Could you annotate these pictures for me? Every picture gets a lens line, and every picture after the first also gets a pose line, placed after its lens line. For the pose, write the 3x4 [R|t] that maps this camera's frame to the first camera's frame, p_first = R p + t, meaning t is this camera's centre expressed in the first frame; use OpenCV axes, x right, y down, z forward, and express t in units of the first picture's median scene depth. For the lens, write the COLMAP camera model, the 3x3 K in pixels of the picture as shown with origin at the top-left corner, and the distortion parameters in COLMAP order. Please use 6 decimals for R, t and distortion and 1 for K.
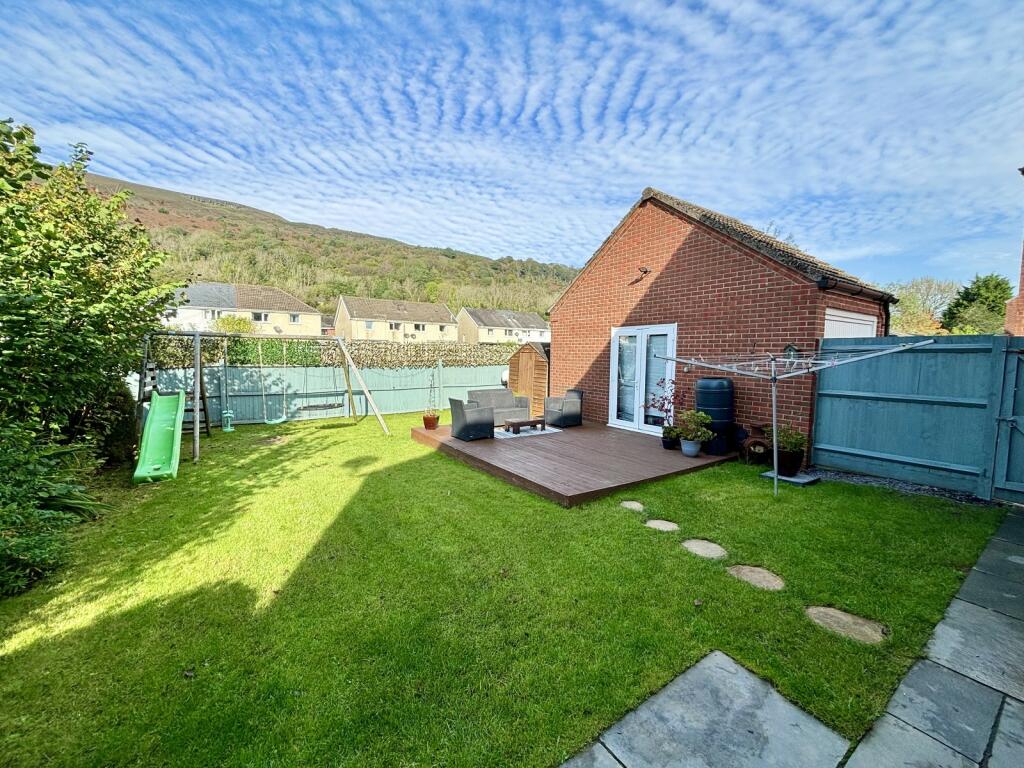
lens RADIAL K [[411.5, 0, 507.6], [0, 411.5, 383.8], [0, 0, 1]] dist [0.004427, -0.001350]
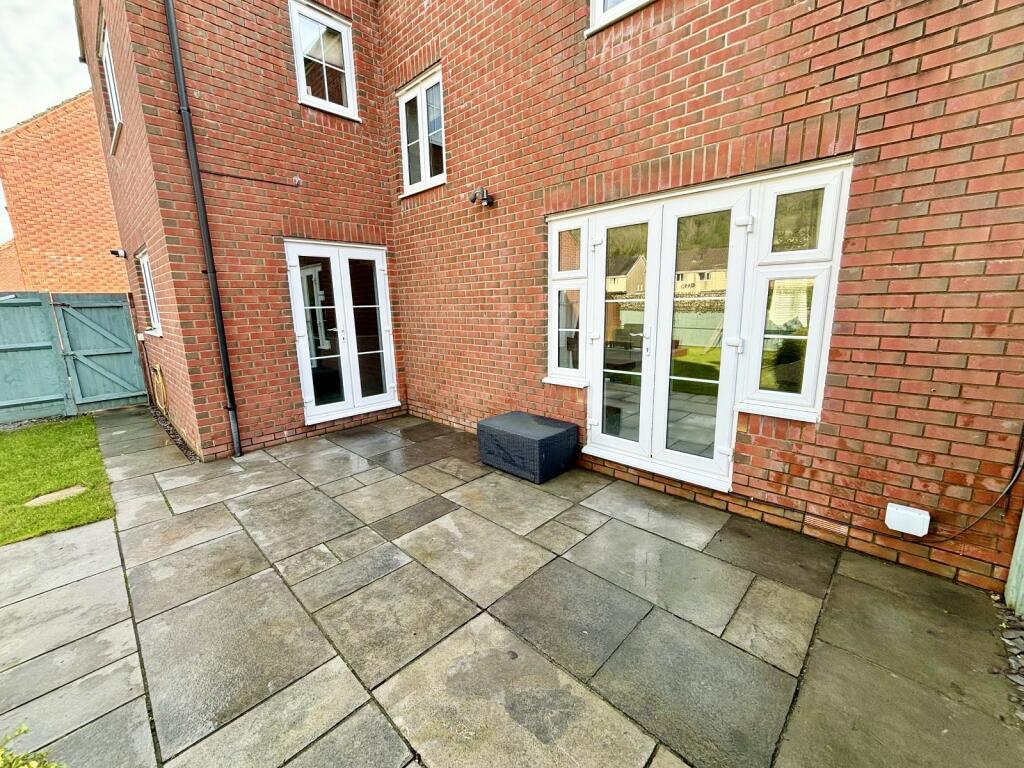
lens RADIAL K [[411.5, 0, 510.0], [0, 411.5, 381.7], [0, 0, 1]] dist [0.004427, -0.001350]
pose [[-0.204786, -0.192137, 0.959763, -0.236226], [0.097330, 0.971687, 0.215291, 0.011488], [-0.973956, 0.137502, -0.180288, -0.095850]]
